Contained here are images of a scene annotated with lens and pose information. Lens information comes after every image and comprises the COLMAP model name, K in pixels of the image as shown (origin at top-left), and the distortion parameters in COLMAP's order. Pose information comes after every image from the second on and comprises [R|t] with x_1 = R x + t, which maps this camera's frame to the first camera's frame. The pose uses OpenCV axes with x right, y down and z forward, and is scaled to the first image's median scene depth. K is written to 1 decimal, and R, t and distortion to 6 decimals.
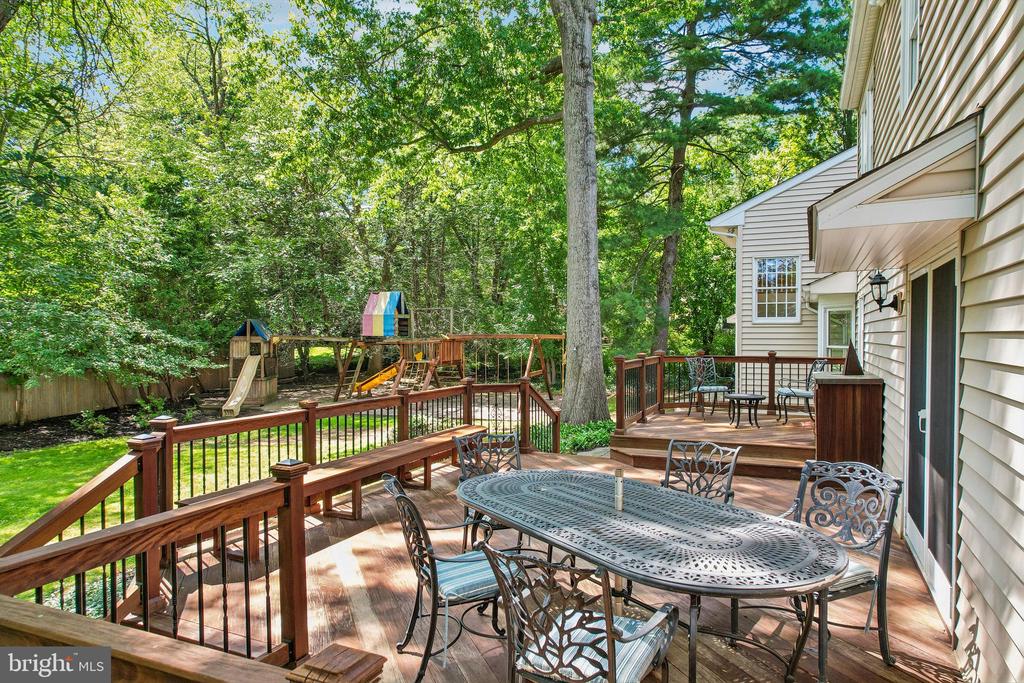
lens RADIAL K [[658.4, 0, 510.2], [0, 658.4, 337.6], [0, 0, 1]] dist [-0.059653, 0.045590]
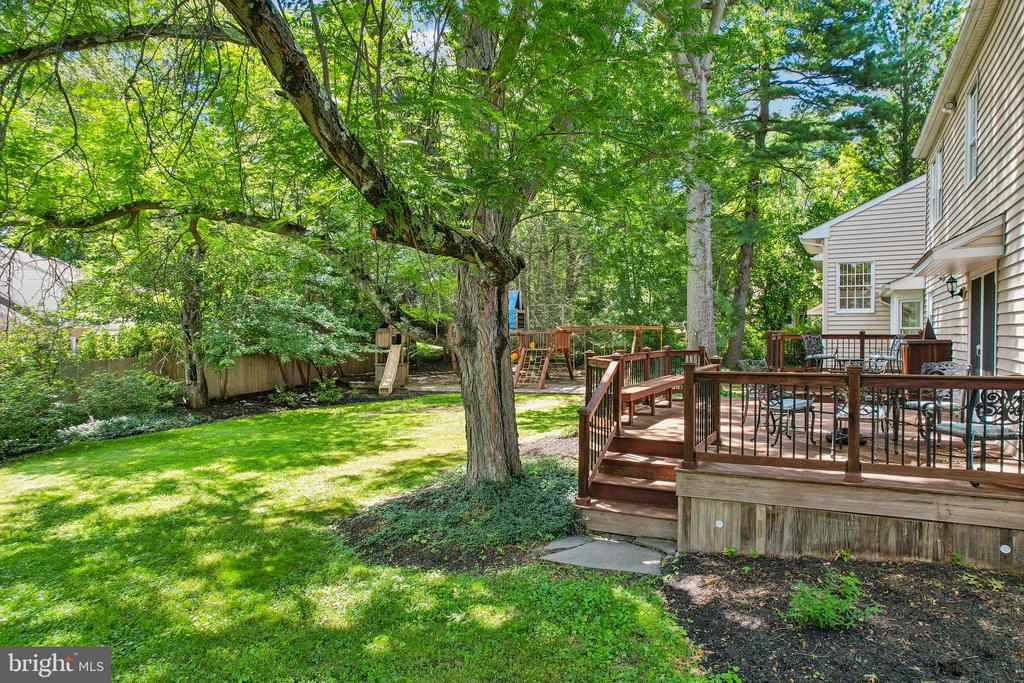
lens RADIAL K [[658.4, 0, 507.6], [0, 658.4, 343.0], [0, 0, 1]] dist [-0.059653, 0.045590]
pose [[0.998761, -0.000793, -0.049760, -0.143016], [0.001179, 0.999969, 0.007723, 0.017356], [0.049752, -0.007772, 0.998731, -0.213146]]
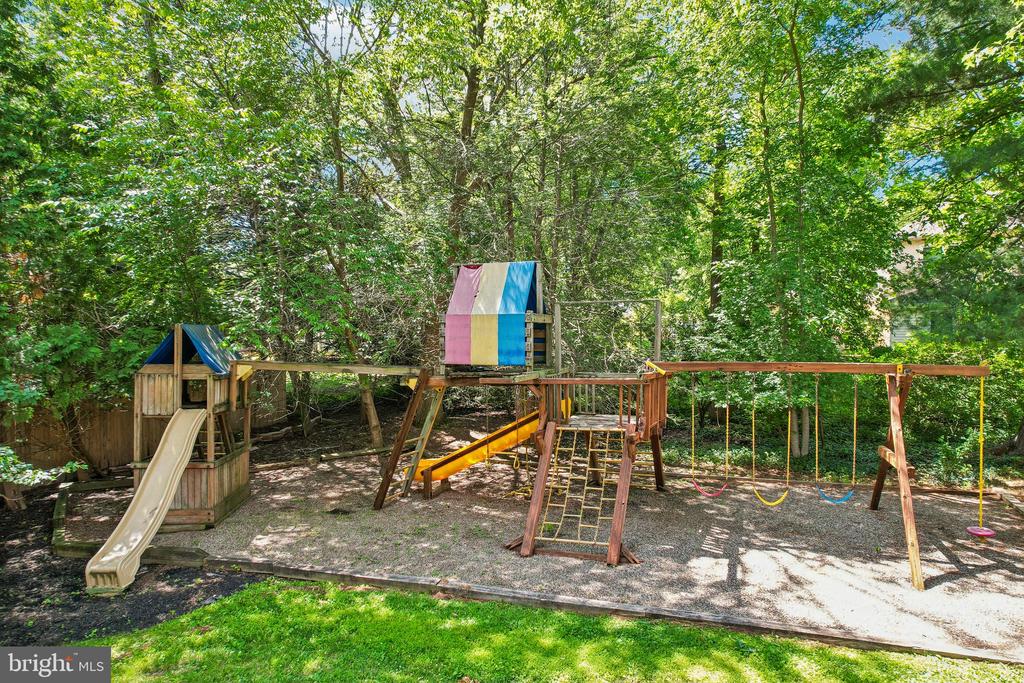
lens RADIAL K [[658.4, 0, 502.7], [0, 658.4, 342.8], [0, 0, 1]] dist [-0.059653, 0.045590]
pose [[1.000000, 0.000844, -0.000269, -0.209467], [-0.000845, 0.999993, -0.003624, -0.016705], [0.000266, 0.003624, 0.999993, 0.640013]]
